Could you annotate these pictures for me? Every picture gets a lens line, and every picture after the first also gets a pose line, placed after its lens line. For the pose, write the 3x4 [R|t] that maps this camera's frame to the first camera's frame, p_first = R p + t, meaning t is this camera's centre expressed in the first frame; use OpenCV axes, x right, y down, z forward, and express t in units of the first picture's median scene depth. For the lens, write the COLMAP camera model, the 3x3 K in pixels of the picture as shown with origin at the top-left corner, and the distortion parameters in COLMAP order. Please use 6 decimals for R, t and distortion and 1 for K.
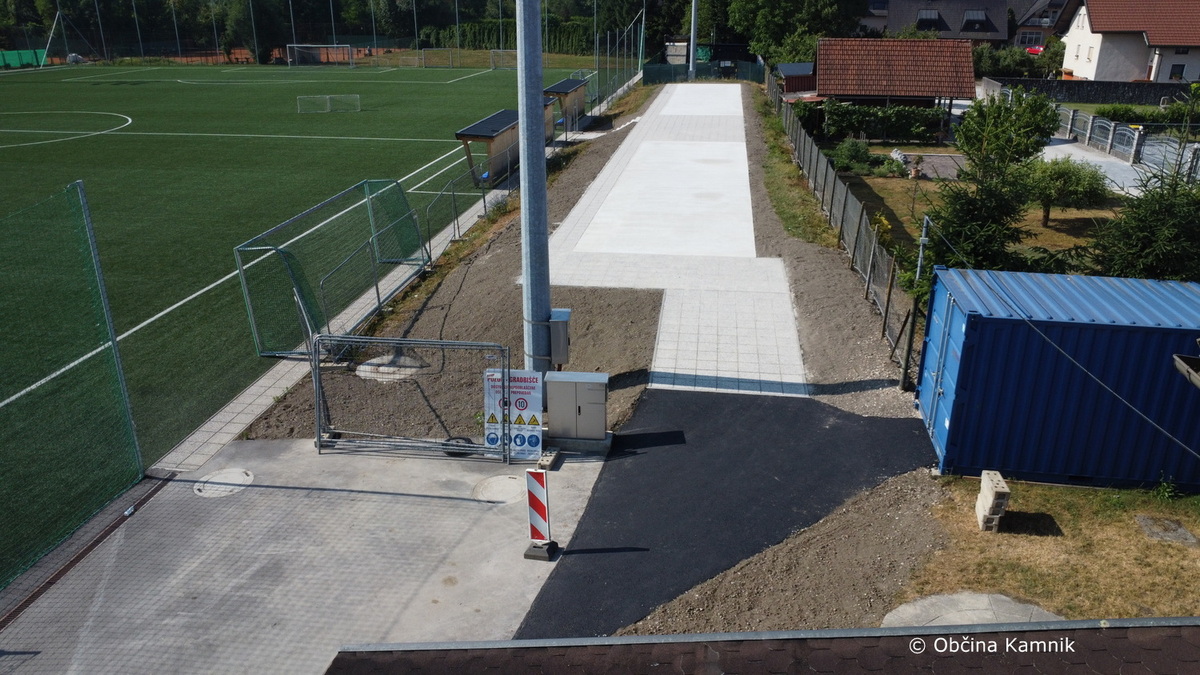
lens RADIAL K [[870.1, 0, 600.5], [0, 870.1, 339.2], [0, 0, 1]] dist [-0.026710, -0.000742]
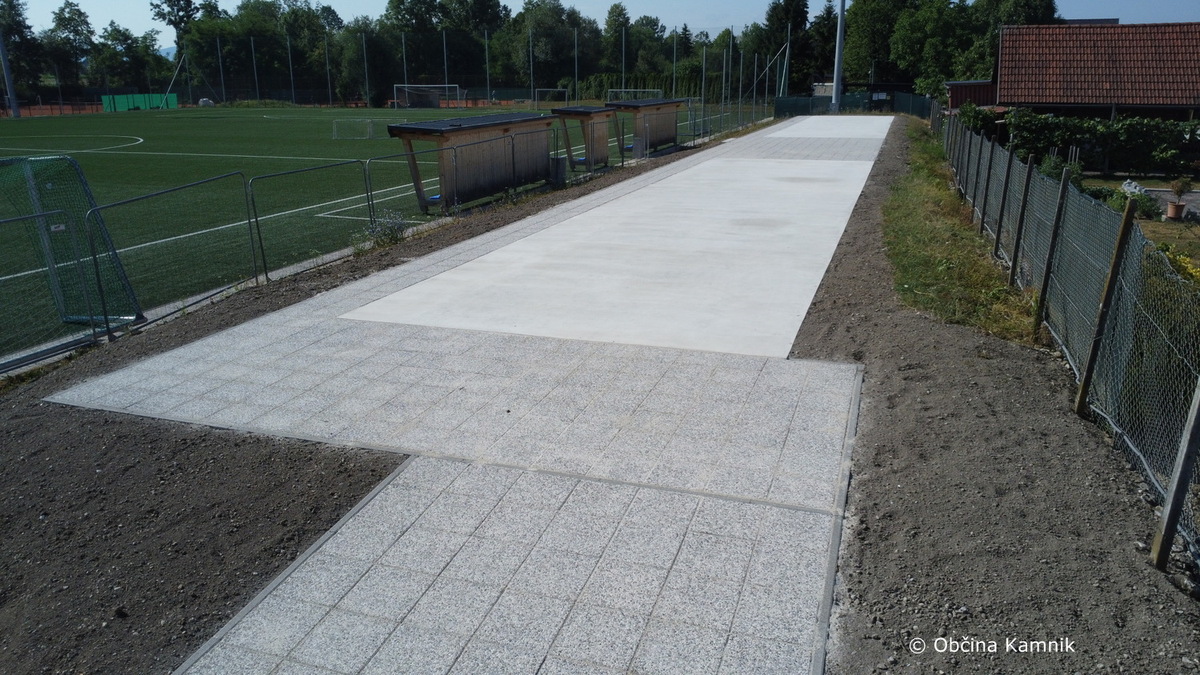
lens RADIAL K [[870.1, 0, 599.0], [0, 870.1, 336.7], [0, 0, 1]] dist [-0.026710, -0.000742]
pose [[0.981270, 0.050883, -0.185798, 0.104119], [-0.065627, 0.995090, -0.074082, -0.044155], [0.181116, 0.084888, 0.979791, 0.394248]]
